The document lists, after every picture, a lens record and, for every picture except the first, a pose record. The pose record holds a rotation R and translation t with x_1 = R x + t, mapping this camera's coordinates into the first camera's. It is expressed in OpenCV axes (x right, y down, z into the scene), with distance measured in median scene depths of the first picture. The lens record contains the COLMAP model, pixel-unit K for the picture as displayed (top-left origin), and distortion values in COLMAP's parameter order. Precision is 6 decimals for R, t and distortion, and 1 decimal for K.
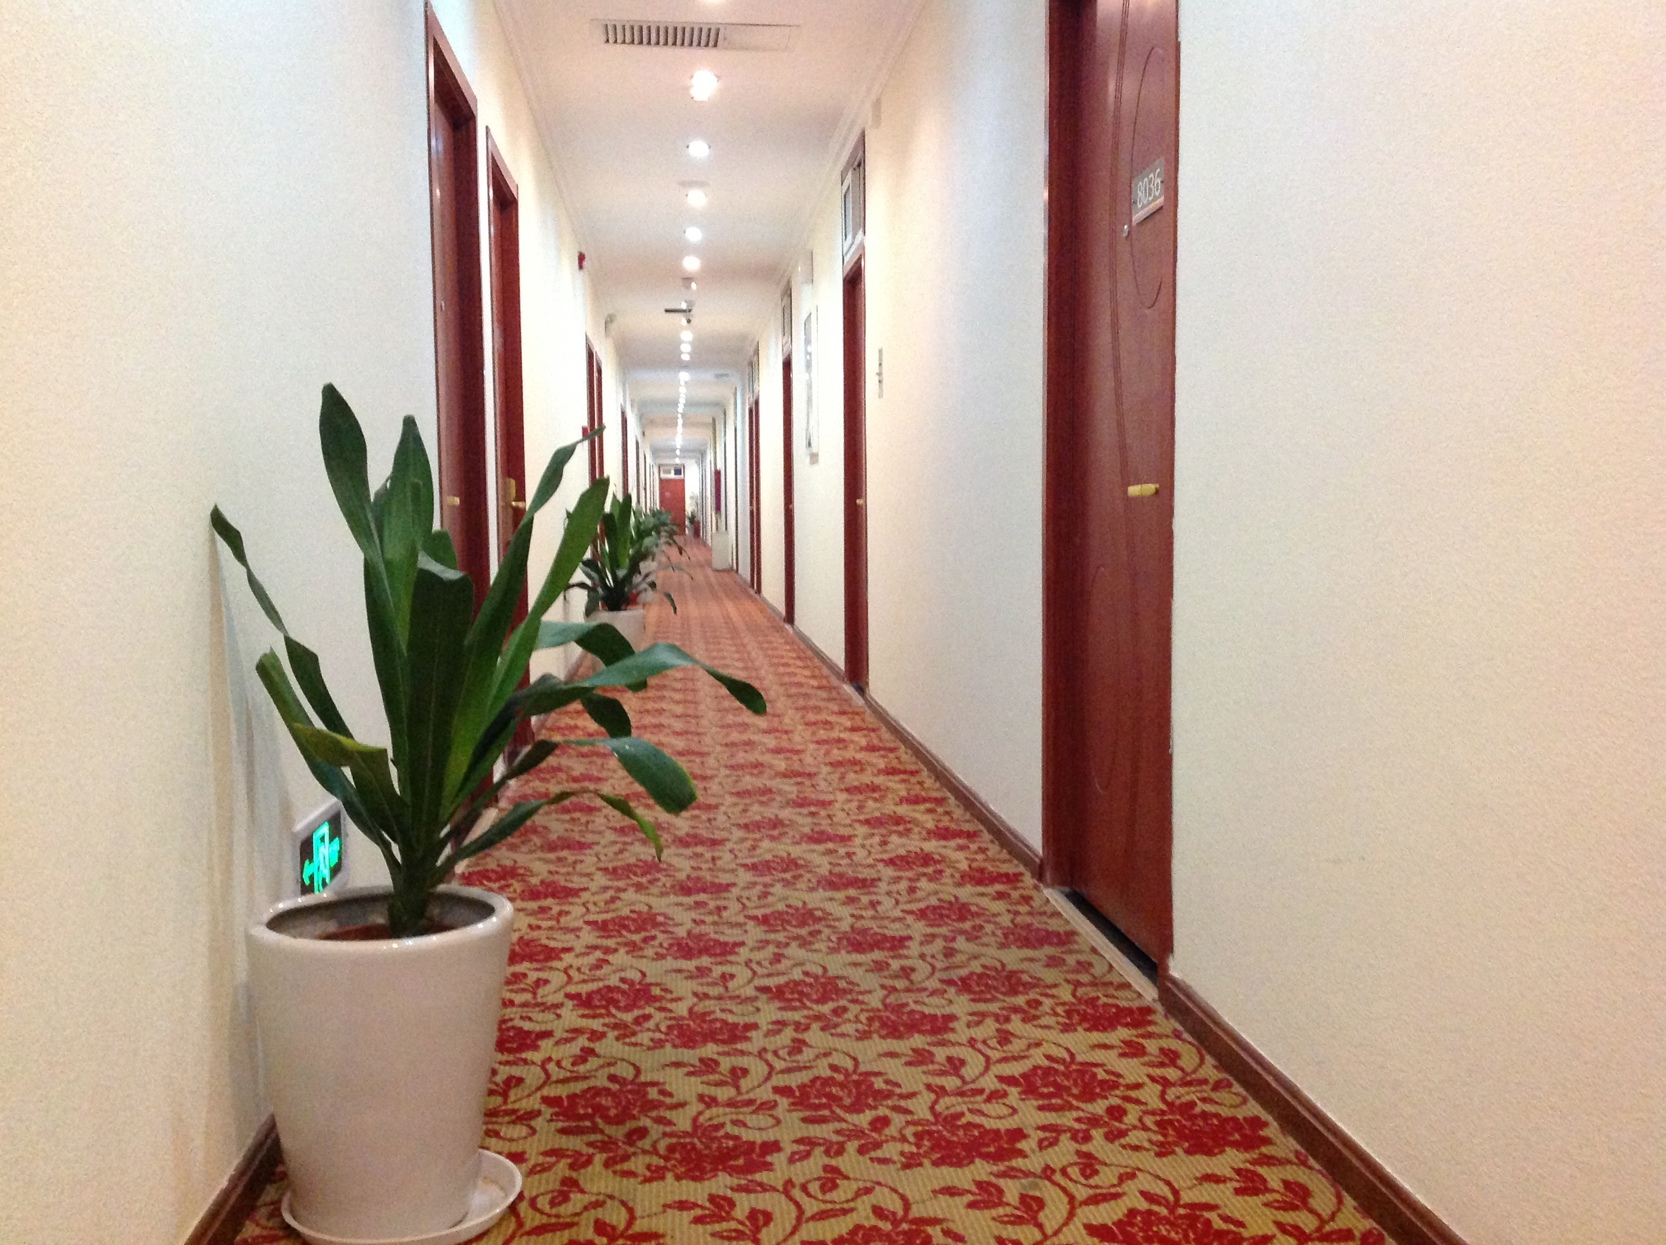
lens RADIAL K [[1649.0, 0, 844.5], [0, 1649.0, 622.6], [0, 0, 1]] dist [0.079058, 0.000000]
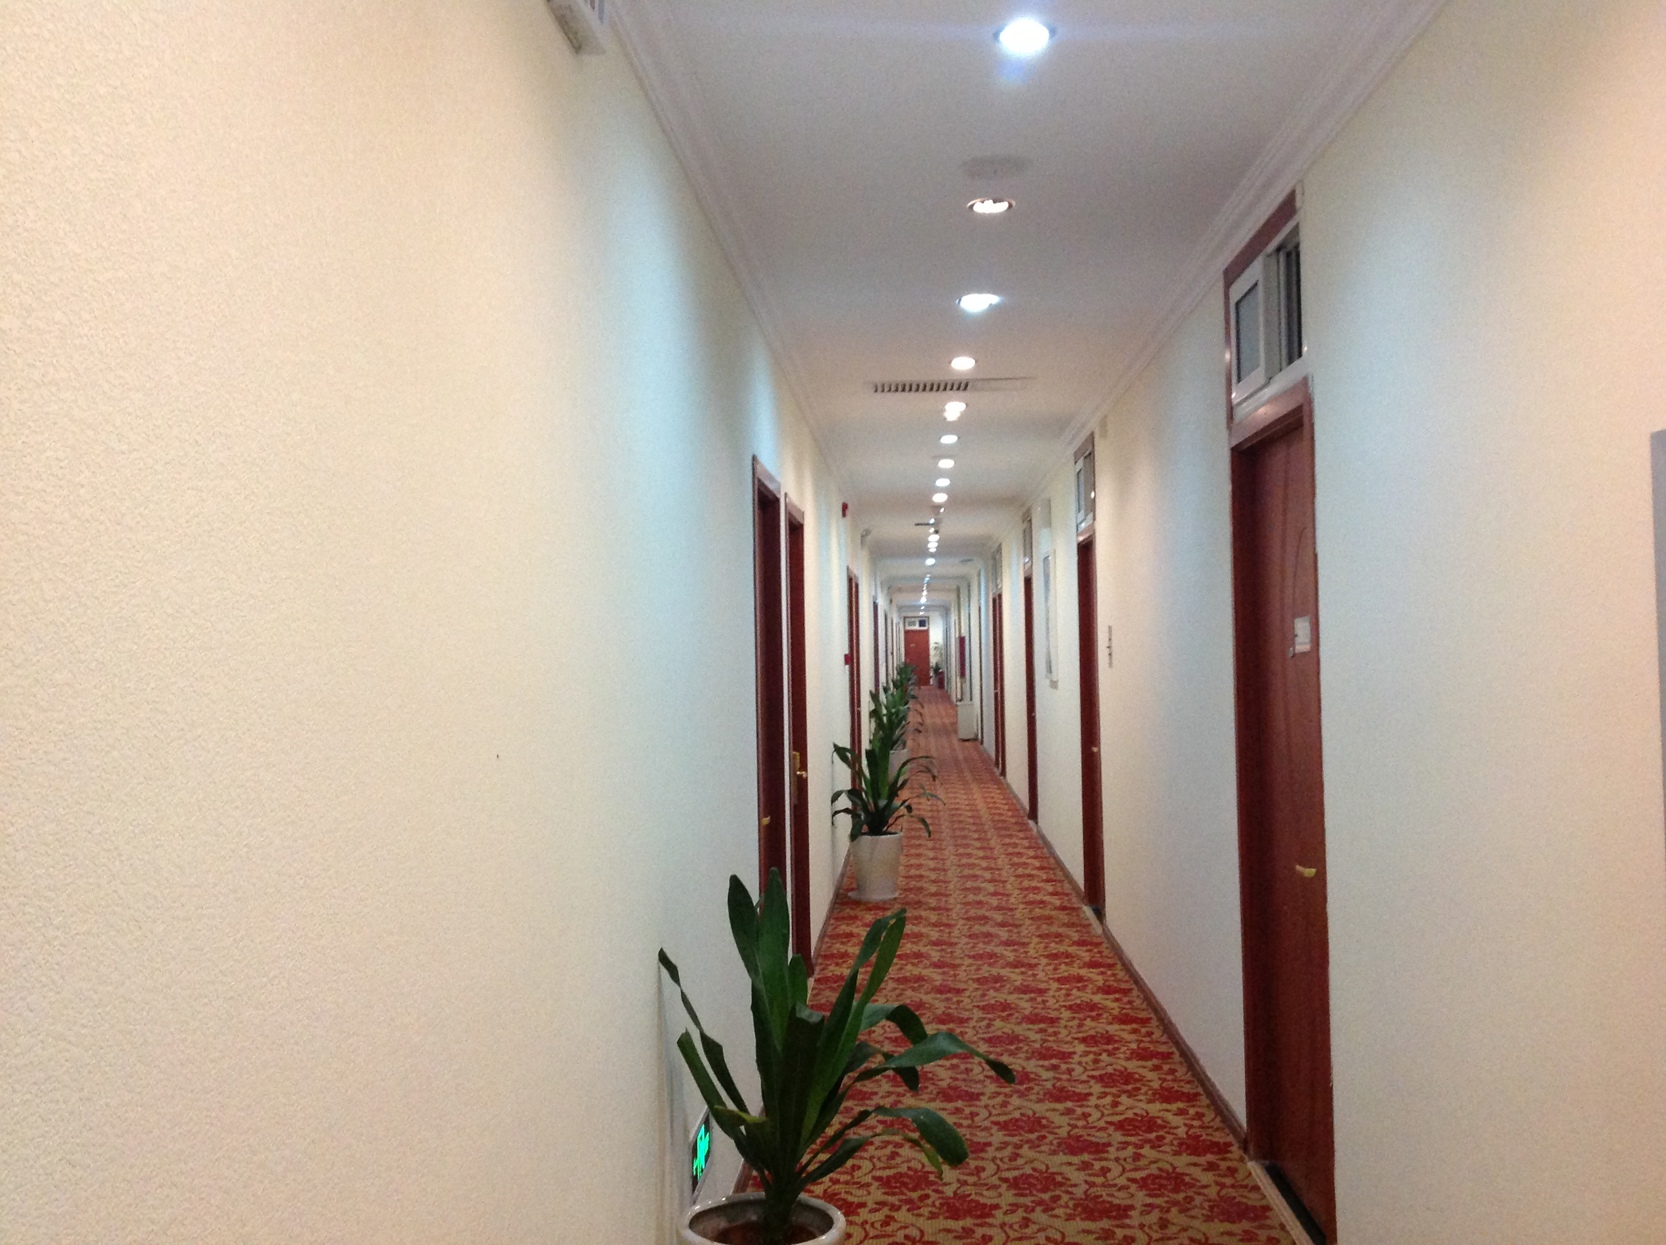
lens RADIAL K [[1649.0, 0, 826.8], [0, 1649.0, 617.8], [0, 0, 1]] dist [0.079058, 0.000000]
pose [[0.987556, -0.014139, -0.156628, 0.008390], [0.000408, 0.996177, -0.087352, -0.078950], [0.157264, 0.086201, 0.983787, -0.174118]]
